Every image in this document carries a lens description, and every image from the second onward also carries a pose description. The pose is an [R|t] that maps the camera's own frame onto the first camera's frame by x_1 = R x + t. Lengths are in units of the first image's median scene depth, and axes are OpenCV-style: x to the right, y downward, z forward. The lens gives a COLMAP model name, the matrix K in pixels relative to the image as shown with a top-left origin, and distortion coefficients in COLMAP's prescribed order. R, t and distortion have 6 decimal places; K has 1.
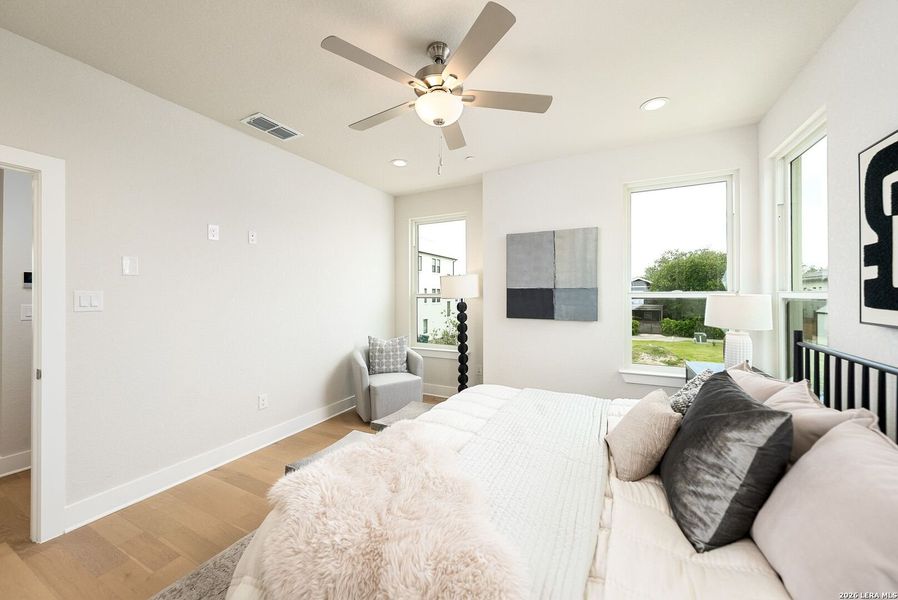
lens RADIAL K [[320.2, 0, 450.2], [0, 320.2, 296.7], [0, 0, 1]] dist [-0.000629, -0.000228]
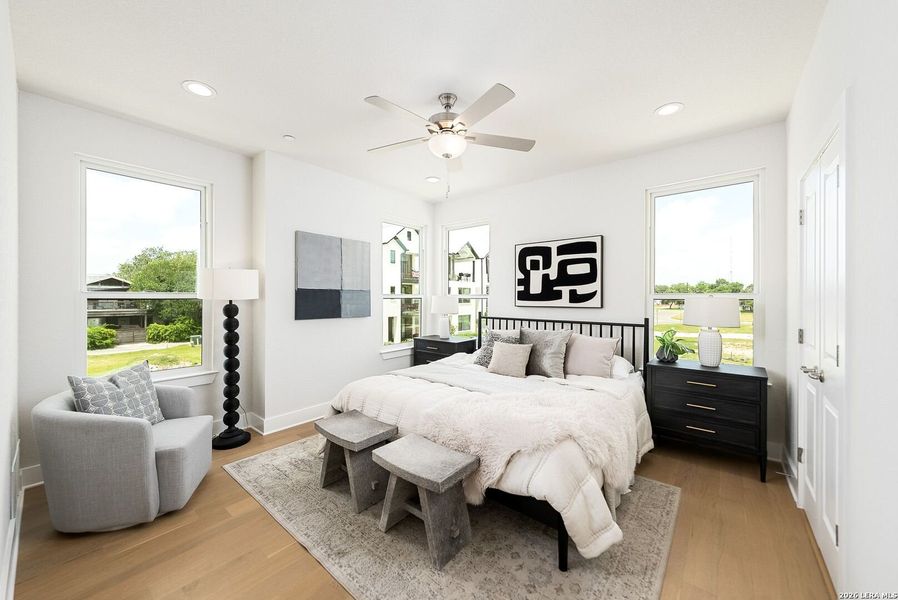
lens RADIAL K [[320.2, 0, 450.2], [0, 320.2, 296.7], [0, 0, 1]] dist [-0.000629, -0.000228]
pose [[0.250999, 0.002042, 0.967985, -0.657987], [0.003902, 0.999988, -0.003122, 0.003068], [-0.967979, 0.004561, 0.250988, 0.355918]]
